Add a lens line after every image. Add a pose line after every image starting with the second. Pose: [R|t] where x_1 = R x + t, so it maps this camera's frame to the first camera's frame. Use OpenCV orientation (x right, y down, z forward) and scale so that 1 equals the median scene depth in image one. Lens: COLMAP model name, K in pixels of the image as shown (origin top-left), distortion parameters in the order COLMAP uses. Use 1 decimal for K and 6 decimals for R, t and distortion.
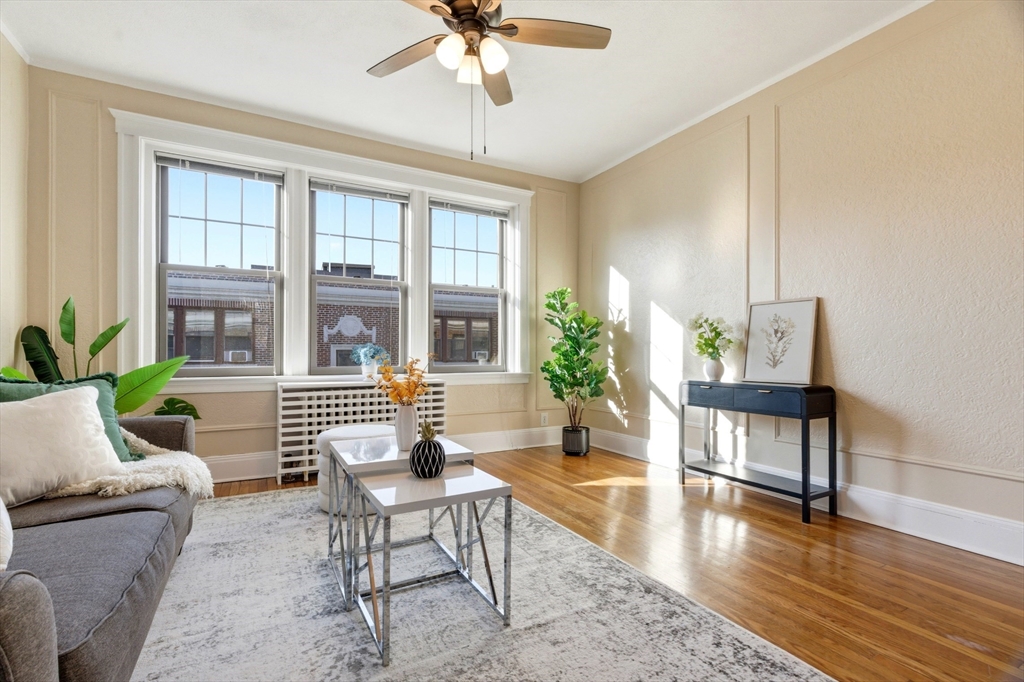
lens RADIAL K [[469.4, 0, 511.3], [0, 469.4, 347.7], [0, 0, 1]] dist [-0.008892, 0.001491]
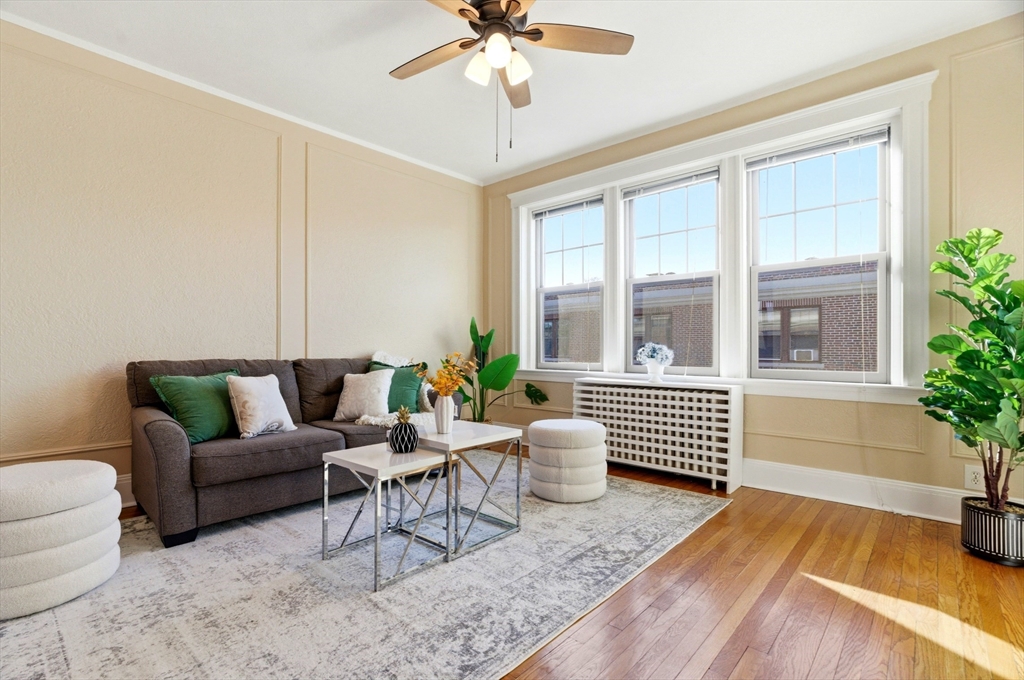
lens RADIAL K [[469.4, 0, 509.4], [0, 469.4, 342.7], [0, 0, 1]] dist [-0.008892, 0.001491]
pose [[0.328165, -0.013860, -0.944519, 0.576255], [0.006176, 0.999902, -0.012527, 0.002295], [0.944600, -0.001722, 0.328218, 0.455618]]
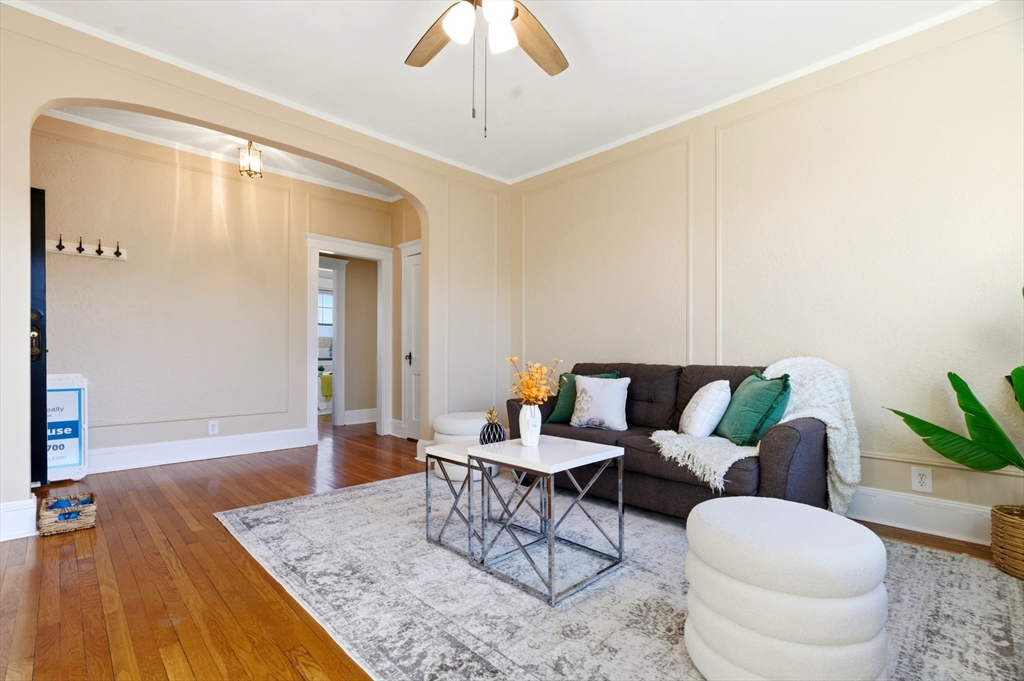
lens RADIAL K [[469.4, 0, 513.9], [0, 469.4, 357.8], [0, 0, 1]] dist [-0.008892, 0.001491]
pose [[-0.962120, -0.004123, -0.272597, 0.067232], [-0.003545, 0.999990, -0.002613, 0.008590], [0.272605, -0.001548, -0.962125, 1.216538]]
